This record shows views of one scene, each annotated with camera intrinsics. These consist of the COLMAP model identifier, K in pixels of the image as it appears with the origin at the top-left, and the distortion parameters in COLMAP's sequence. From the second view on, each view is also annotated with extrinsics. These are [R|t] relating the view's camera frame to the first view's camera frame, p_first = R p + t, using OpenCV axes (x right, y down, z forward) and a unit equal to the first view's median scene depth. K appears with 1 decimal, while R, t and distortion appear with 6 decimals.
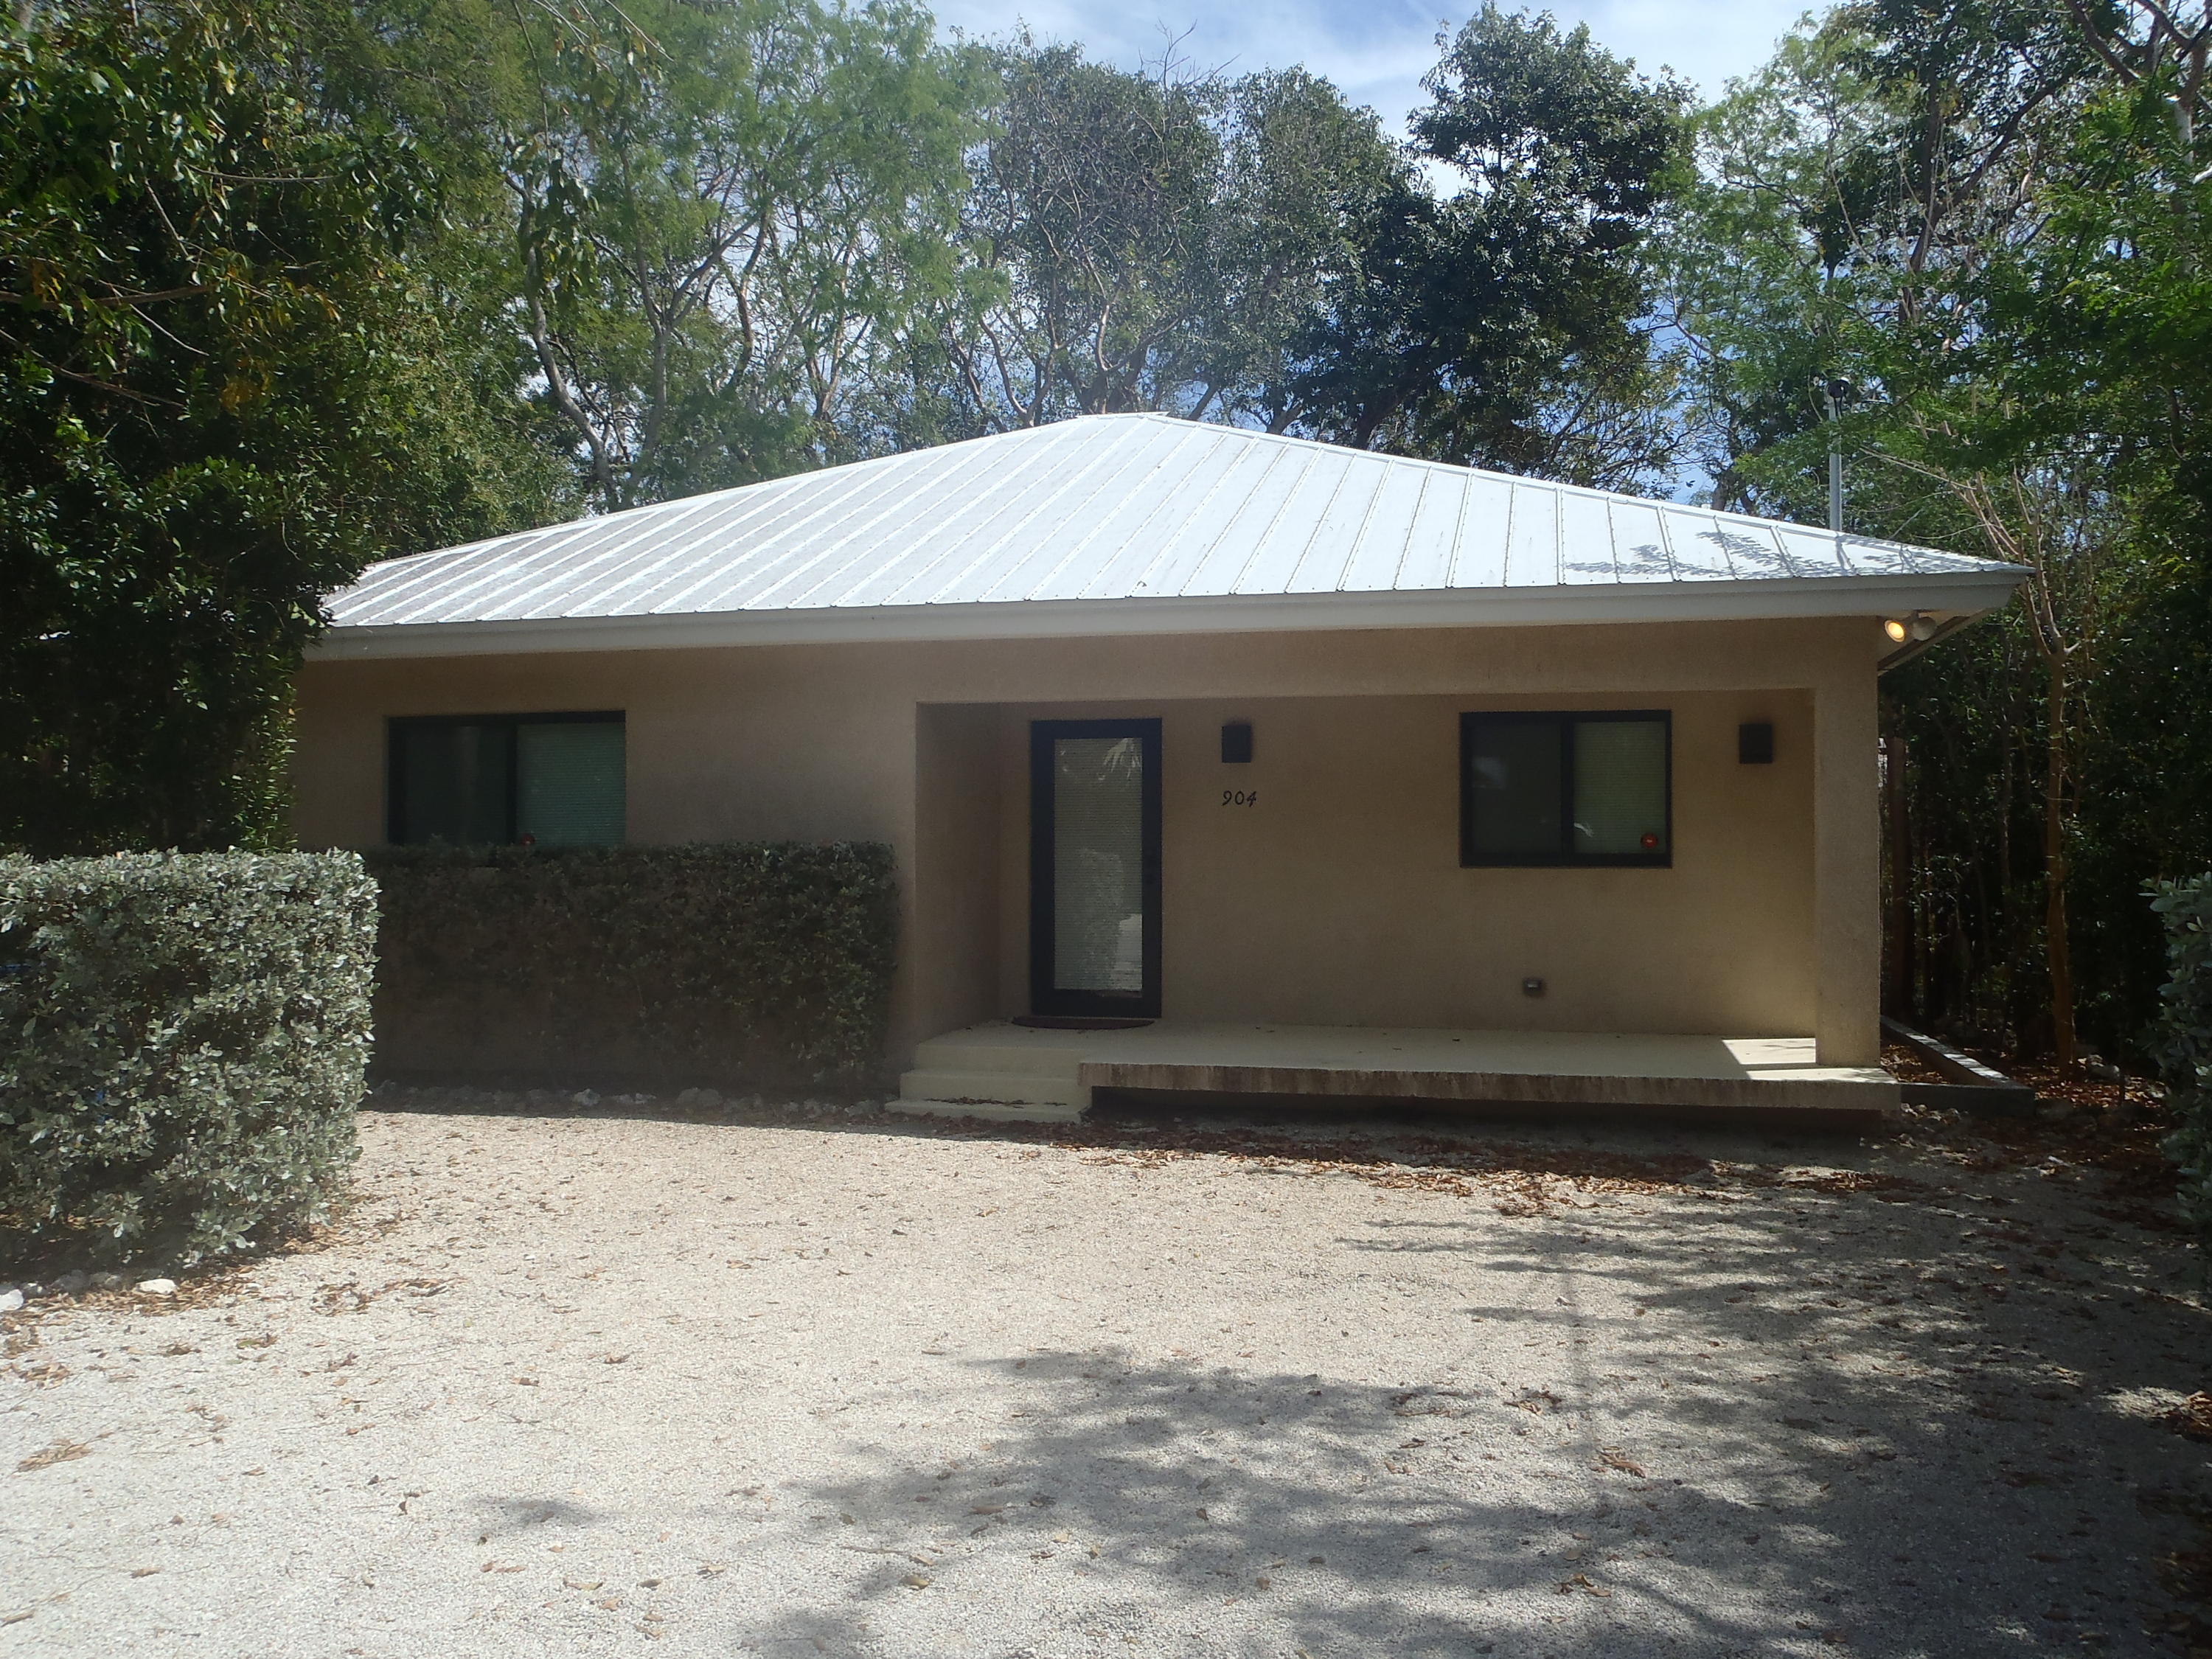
lens RADIAL K [[1812.9, 0, 1106.0], [0, 1812.9, 829.5], [0, 0, 1]] dist [-0.017960, 0.019960]
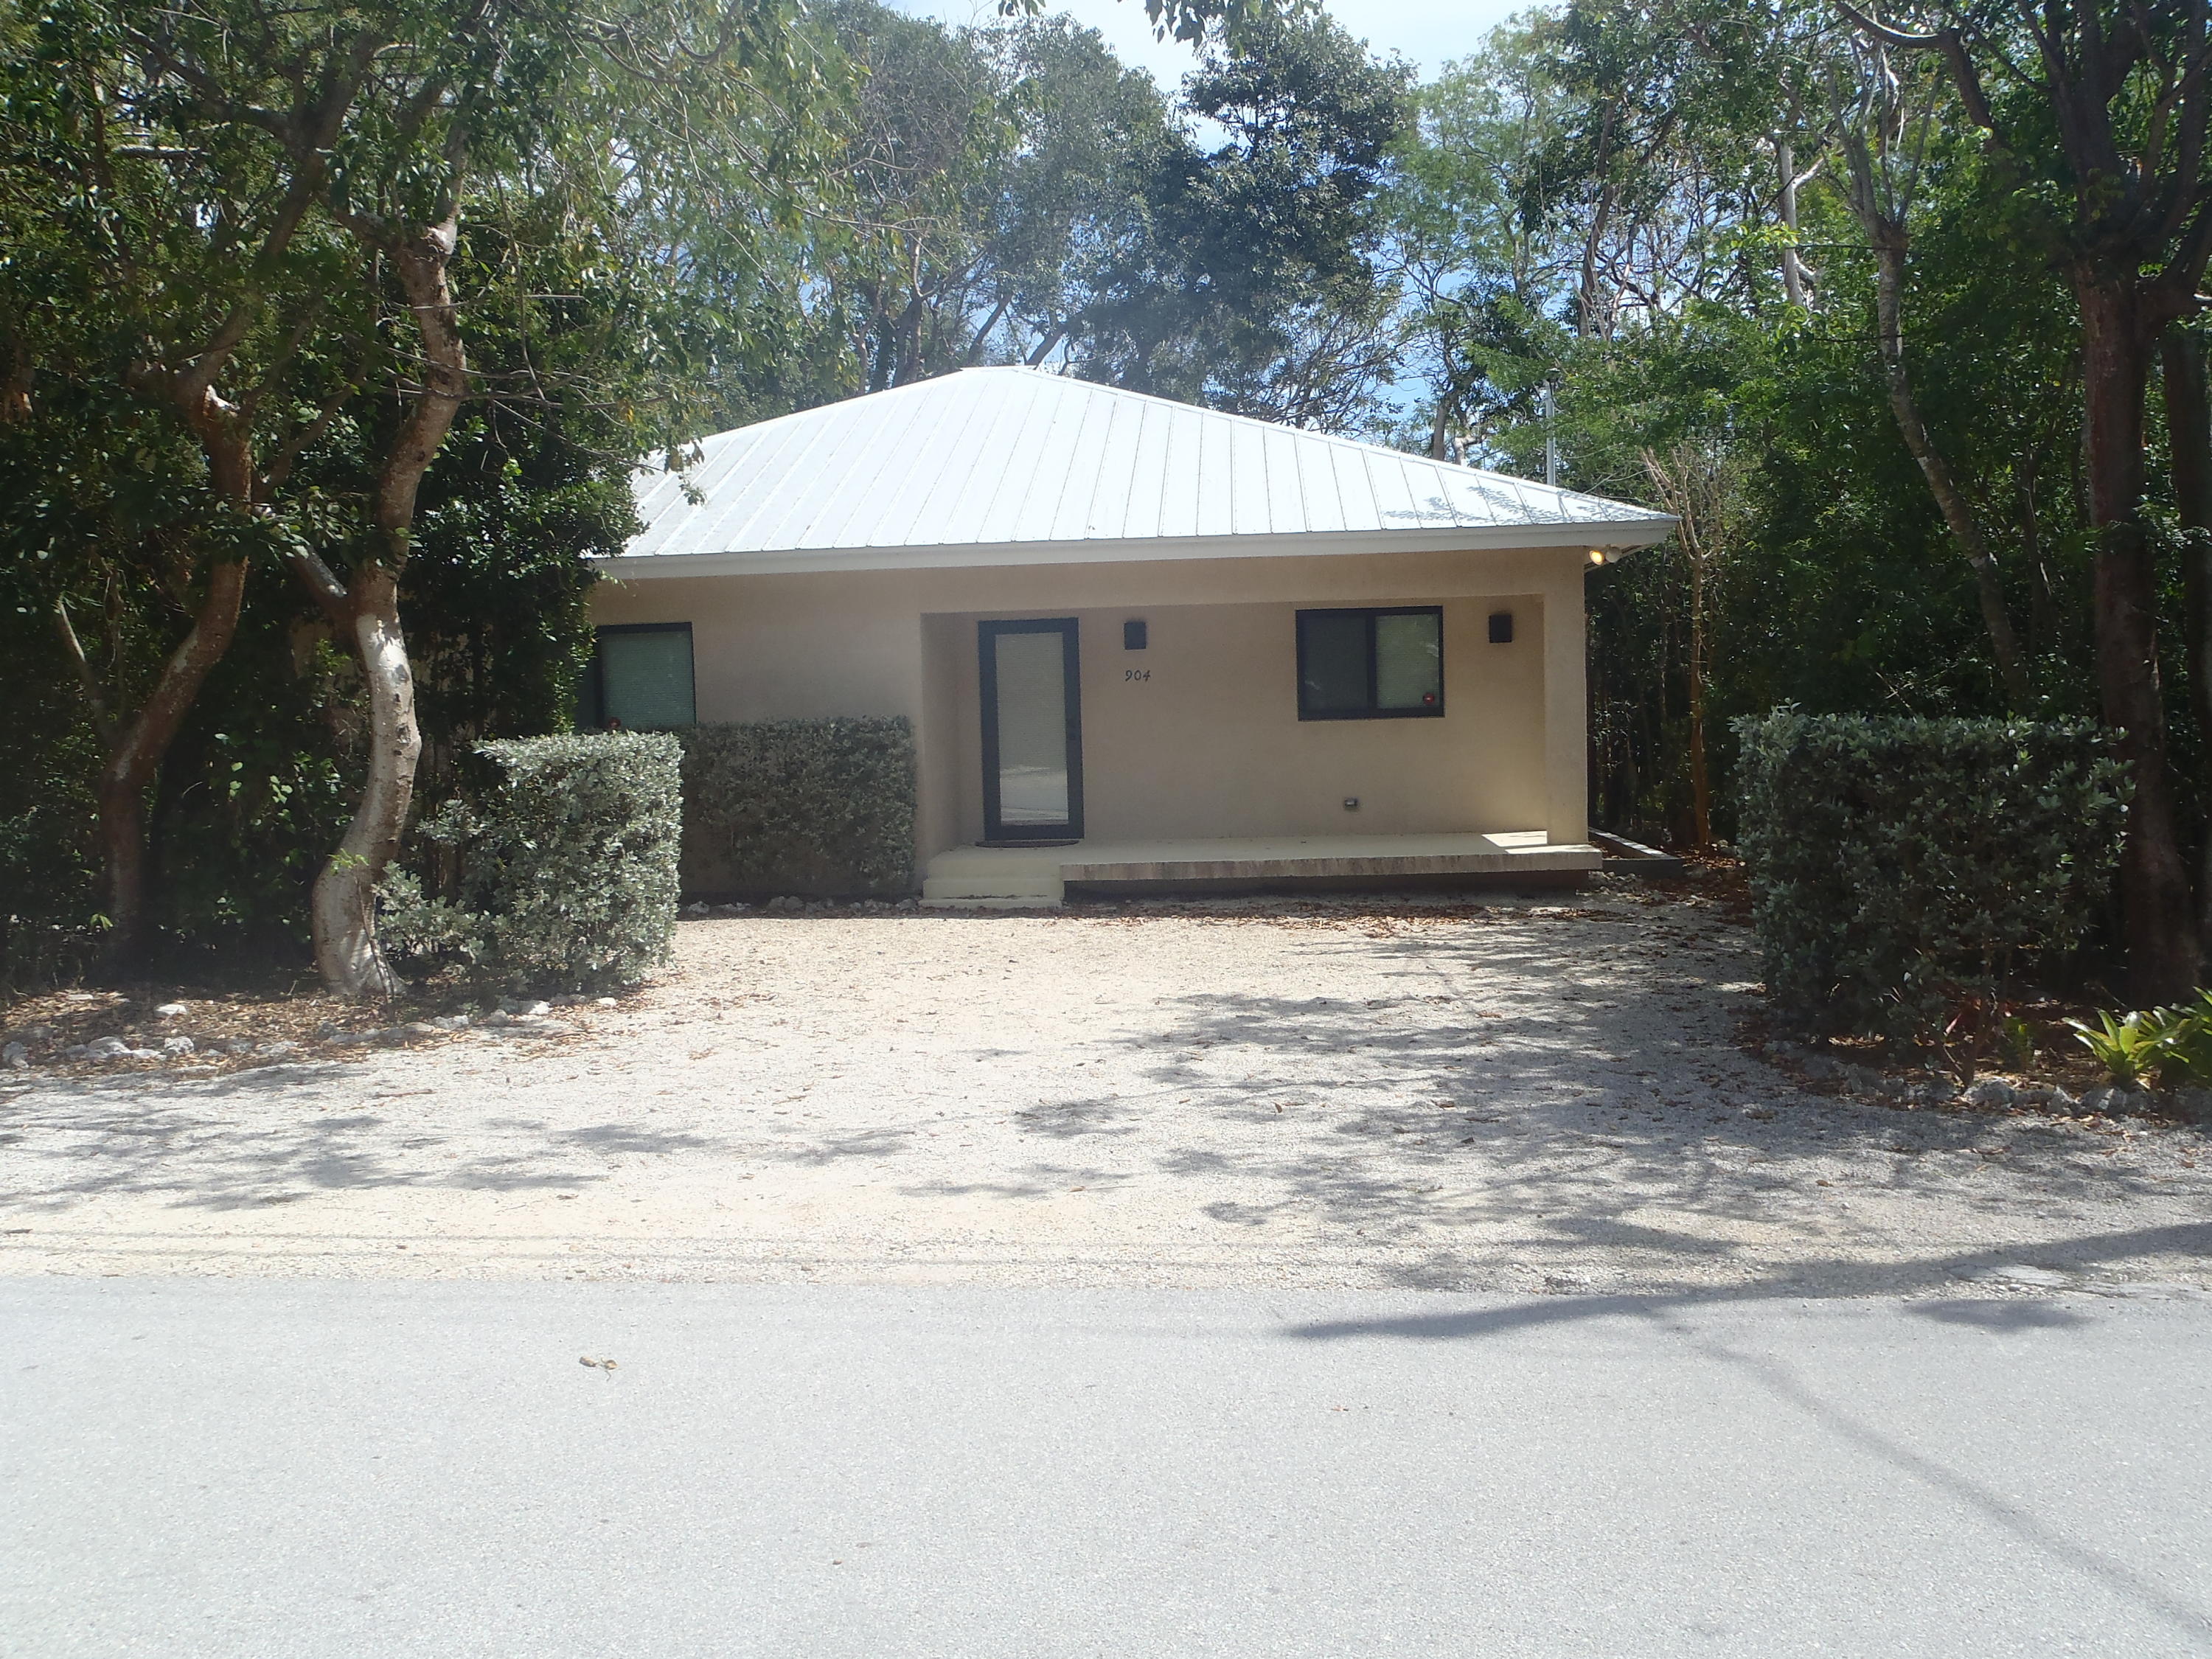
lens RADIAL K [[1812.9, 0, 1106.0], [0, 1812.9, 829.5], [0, 0, 1]] dist [-0.017960, 0.019960]
pose [[0.985822, -0.040411, 0.162855, -0.206025], [0.027928, 0.996544, 0.078227, -0.010438], [-0.165453, -0.072570, 0.983544, -0.405138]]
